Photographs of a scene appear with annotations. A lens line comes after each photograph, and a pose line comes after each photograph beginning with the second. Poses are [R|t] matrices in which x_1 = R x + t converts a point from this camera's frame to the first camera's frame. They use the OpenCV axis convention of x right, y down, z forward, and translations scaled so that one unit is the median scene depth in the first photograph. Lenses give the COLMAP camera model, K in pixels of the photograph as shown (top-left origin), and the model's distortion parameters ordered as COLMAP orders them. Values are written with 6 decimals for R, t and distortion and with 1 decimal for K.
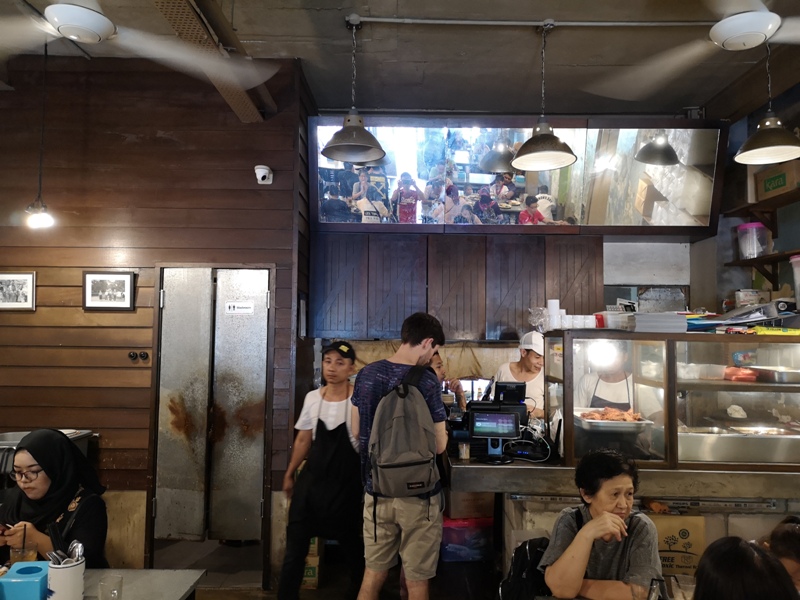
lens RADIAL K [[637.3, 0, 400.0], [0, 637.3, 300.0], [0, 0, 1]] dist [0.056981, -0.056697]
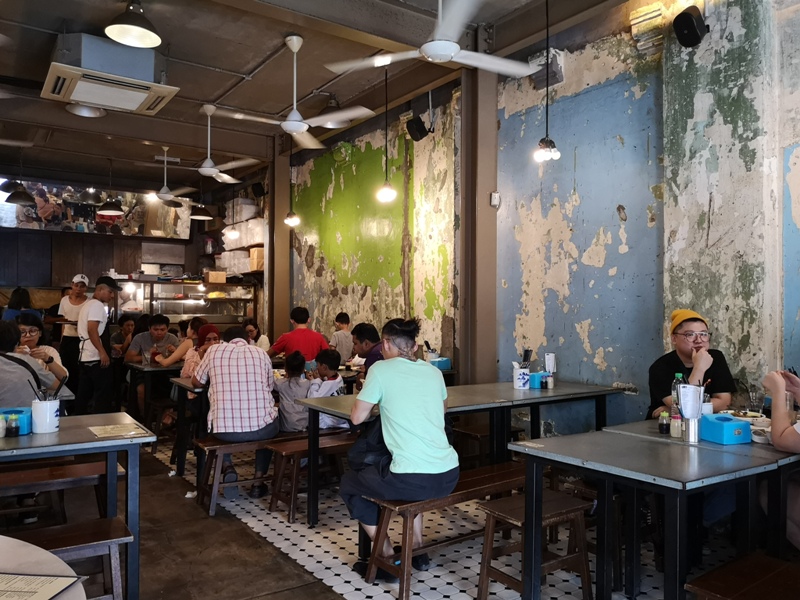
lens RADIAL K [[637.3, 0, 400.0], [0, 637.3, 300.0], [0, 0, 1]] dist [0.056981, -0.056697]
pose [[0.810701, 0.000986, 0.585460, -0.290551], [-0.026233, 0.999055, 0.034643, 0.004204], [-0.584873, -0.043443, 0.809961, -1.518438]]
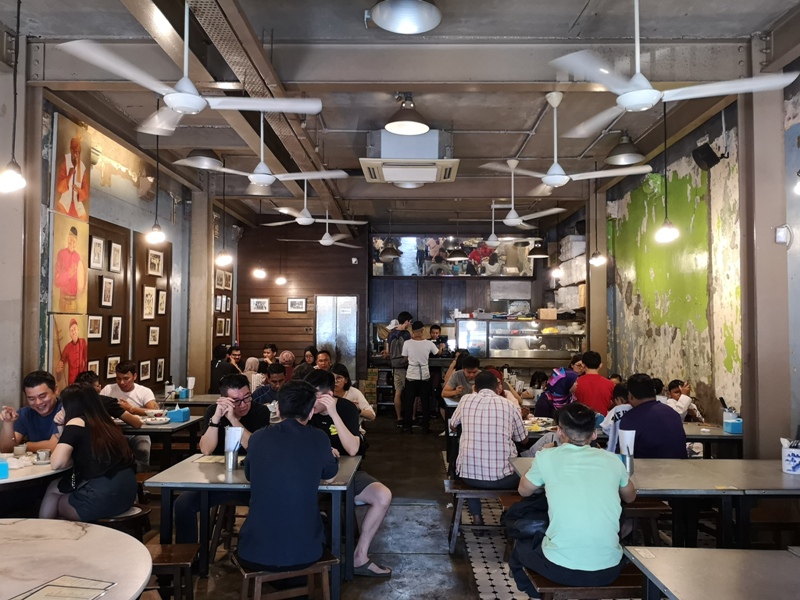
lens RADIAL K [[637.3, 0, 400.0], [0, 637.3, 300.0], [0, 0, 1]] dist [0.056981, -0.056697]
pose [[0.999887, -0.005859, 0.013827, -0.063986], [0.005739, 0.999945, 0.008724, -0.055760], [-0.013877, -0.008644, 0.999866, -1.634688]]
